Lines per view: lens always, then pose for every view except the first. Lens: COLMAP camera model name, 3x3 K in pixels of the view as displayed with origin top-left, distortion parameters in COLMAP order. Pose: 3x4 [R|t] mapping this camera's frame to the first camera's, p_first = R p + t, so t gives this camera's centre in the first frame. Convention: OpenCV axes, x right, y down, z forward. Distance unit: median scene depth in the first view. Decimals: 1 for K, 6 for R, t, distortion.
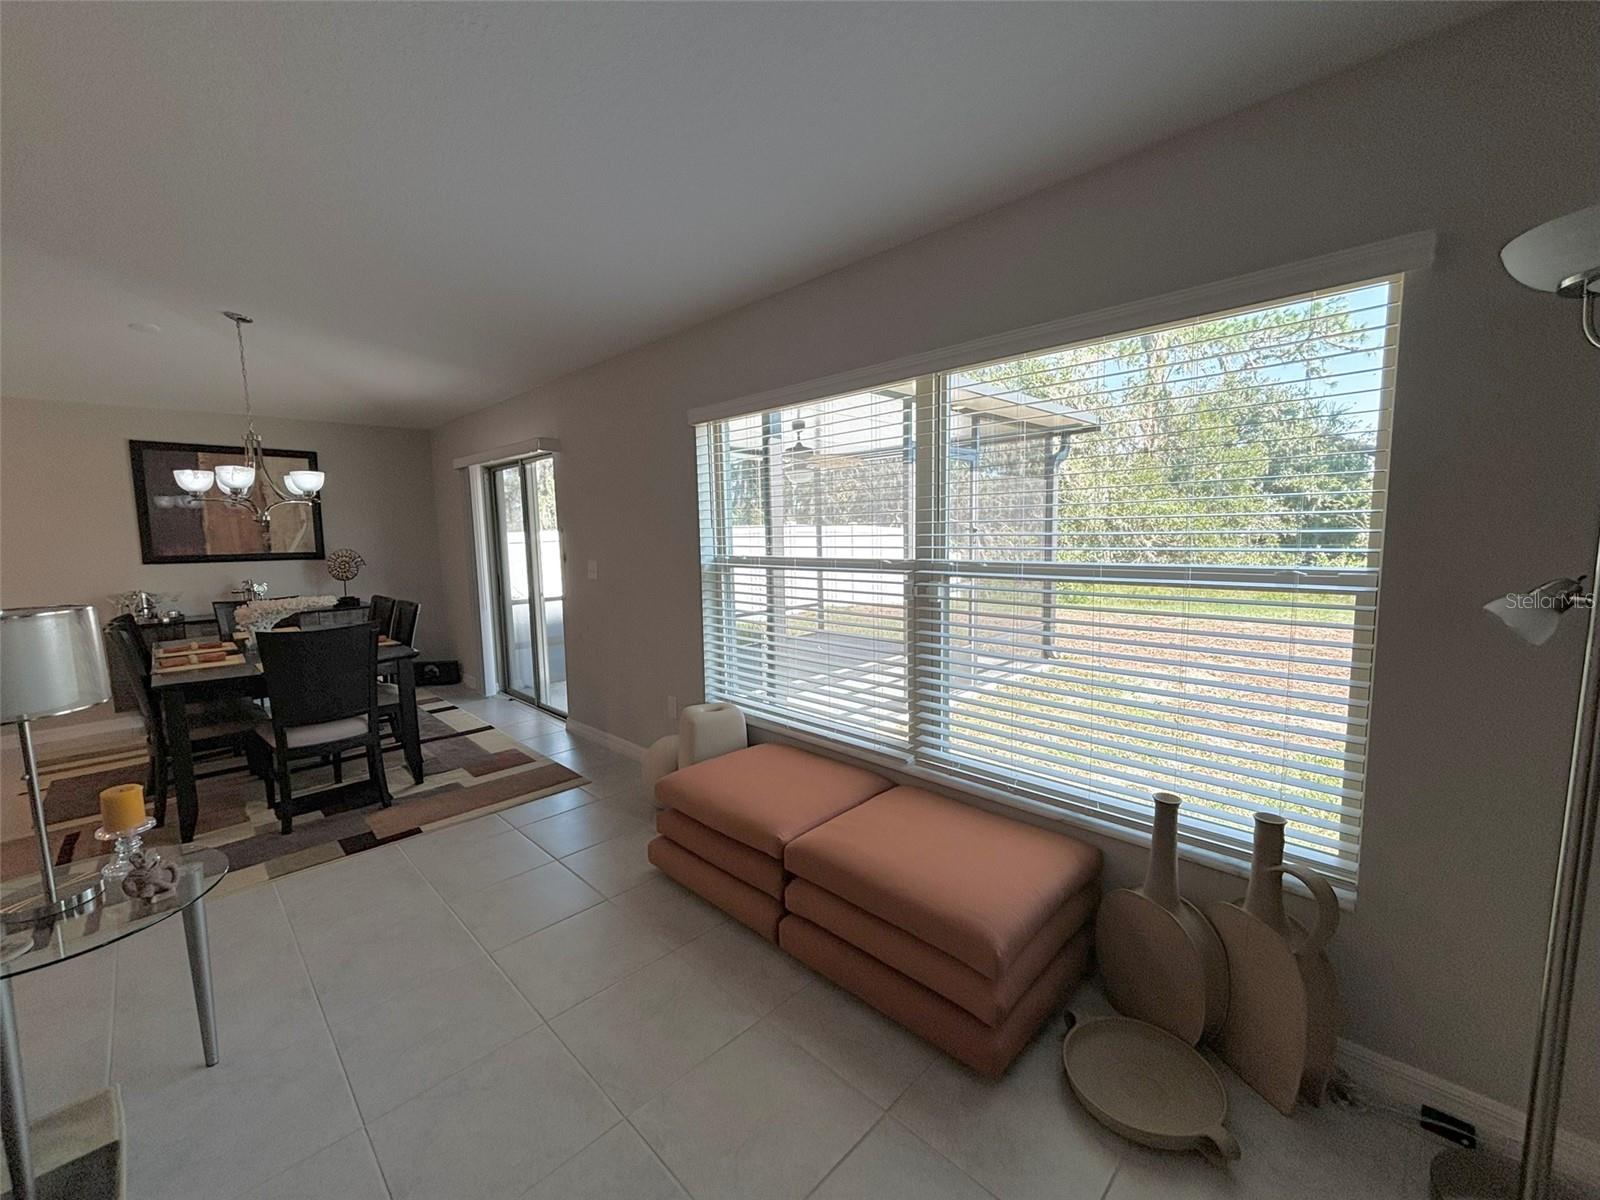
lens RADIAL K [[657.4, 0, 791.3], [0, 657.4, 603.9], [0, 0, 1]] dist [-0.000316, -0.000254]
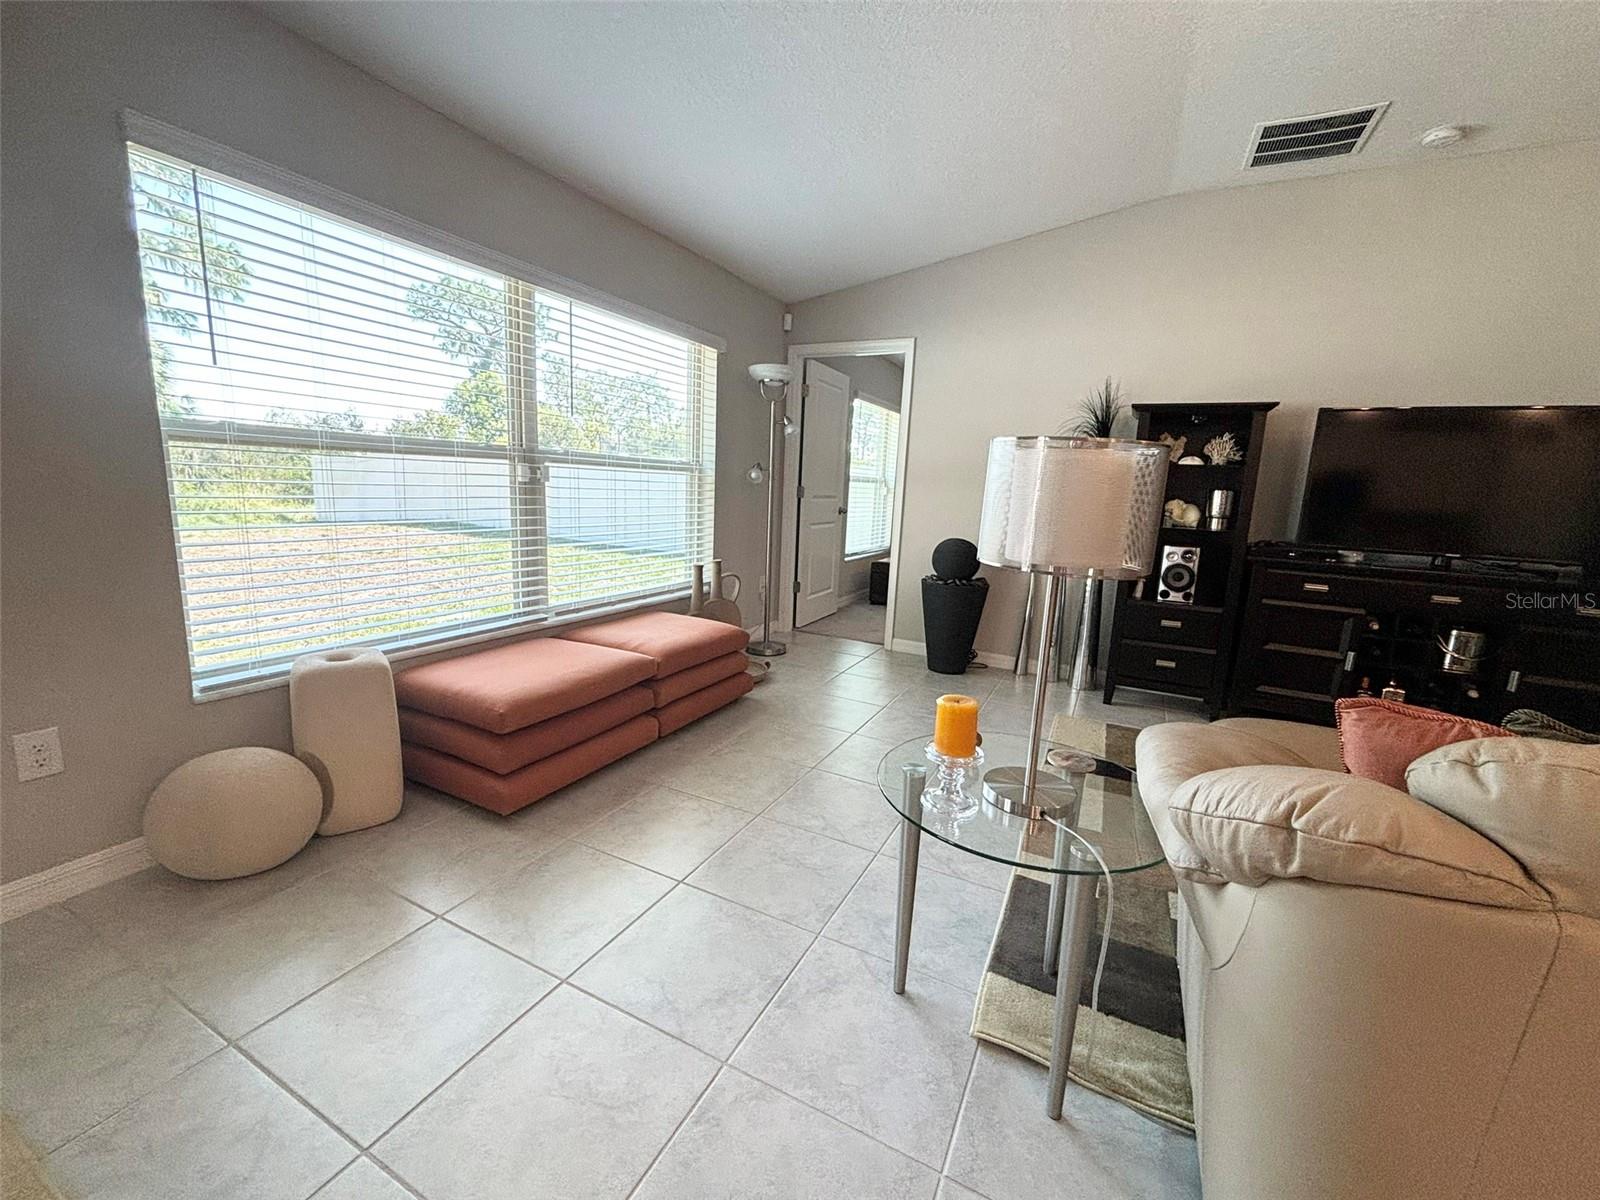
lens RADIAL K [[657.4, 0, 795.6], [0, 657.4, 595.7], [0, 0, 1]] dist [-0.000316, -0.000254]
pose [[-0.302069, -0.153552, 0.940838, -0.574909], [0.072215, 0.980420, 0.183198, 0.007193], [-0.950547, 0.123281, -0.285065, 0.477492]]
